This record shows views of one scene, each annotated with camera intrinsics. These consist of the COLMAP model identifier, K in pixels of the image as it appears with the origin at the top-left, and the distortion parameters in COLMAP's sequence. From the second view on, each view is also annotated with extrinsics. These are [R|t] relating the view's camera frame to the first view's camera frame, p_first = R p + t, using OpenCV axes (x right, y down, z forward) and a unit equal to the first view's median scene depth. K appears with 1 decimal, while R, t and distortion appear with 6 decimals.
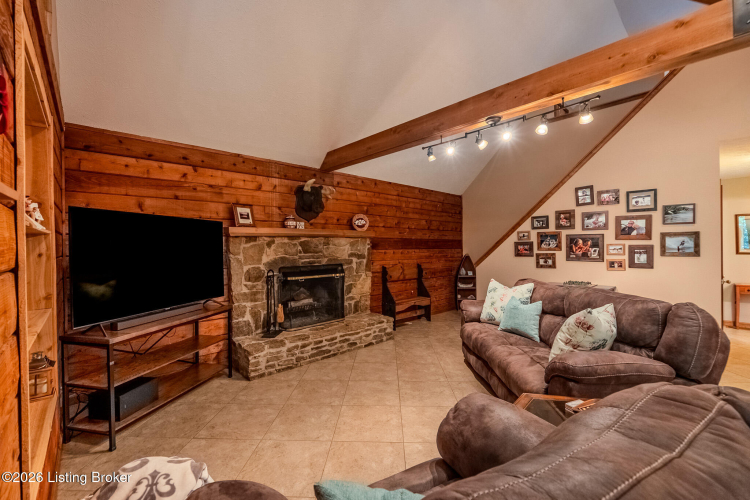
lens RADIAL K [[316.0, 0, 373.1], [0, 316.0, 246.5], [0, 0, 1]] dist [-0.005871, 0.000043]
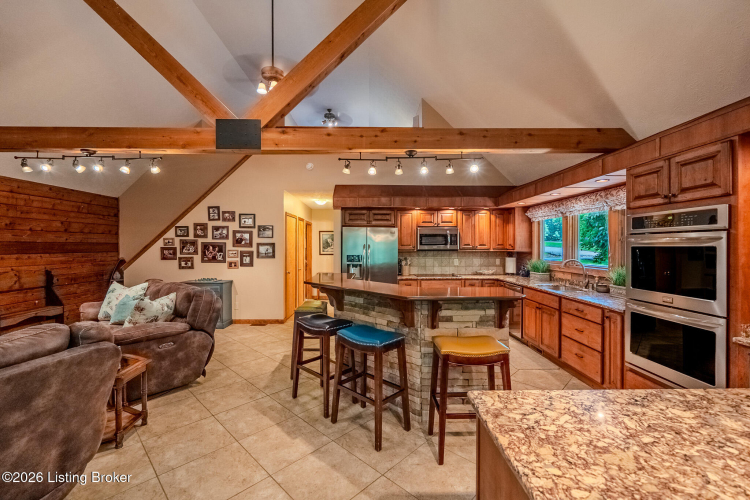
lens RADIAL K [[316.0, 0, 373.1], [0, 316.0, 246.5], [0, 0, 1]] dist [-0.005871, 0.000043]
pose [[0.665754, 0.006499, 0.746143, 0.136506], [-0.008301, 0.999965, -0.001304, -0.027146], [-0.746125, -0.005325, 0.665784, -0.412968]]
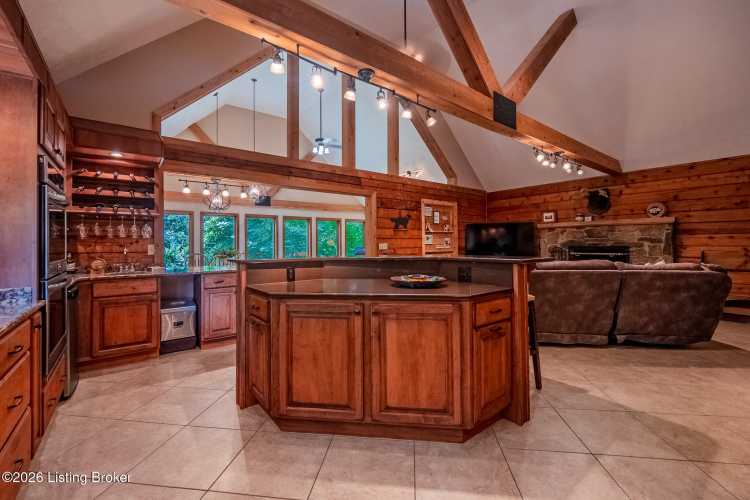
lens RADIAL K [[316.0, 0, 373.1], [0, 316.0, 246.5], [0, 0, 1]] dist [-0.005871, 0.000043]
pose [[-0.077855, 0.019378, -0.996776, 1.366661], [0.008384, 0.999788, 0.018782, 0.026888], [0.996929, -0.006894, -0.078001, 0.112232]]
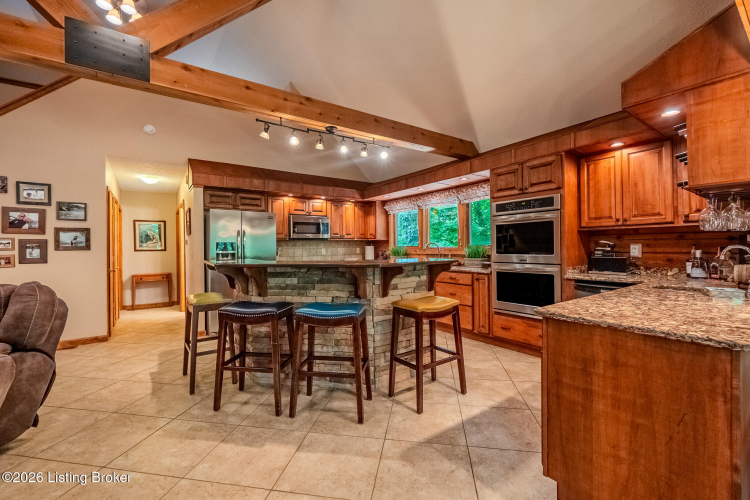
lens RADIAL K [[316.0, 0, 373.1], [0, 316.0, 246.5], [0, 0, 1]] dist [-0.005871, 0.000043]
pose [[0.127310, 0.010046, 0.991812, 0.029292], [0.008892, 0.999897, -0.011269, 0.035839], [-0.991823, 0.010253, 0.127207, -0.148909]]
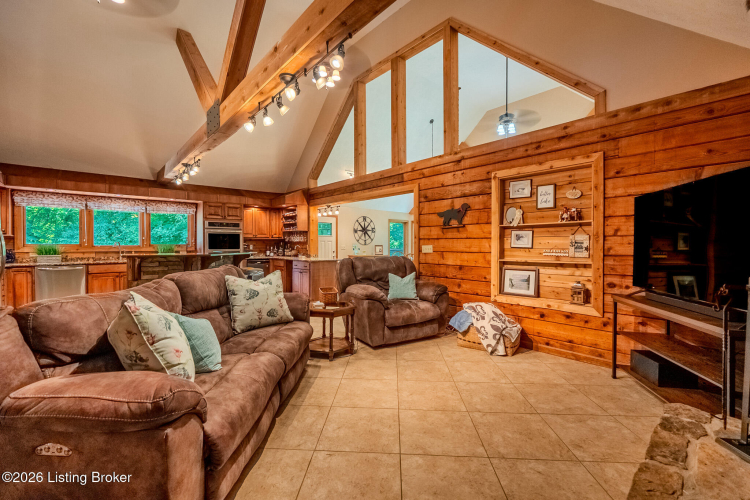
lens RADIAL K [[322.0, 0, 375.0], [0, 322.0, 250.0], [0, 0, 1]] dist [0.000530, 0.000052]
pose [[-0.999871, 0.010630, 0.012029, 0.089568], [0.010826, 0.999808, 0.016347, 0.035216], [-0.011853, 0.016475, -0.999794, 1.239896]]
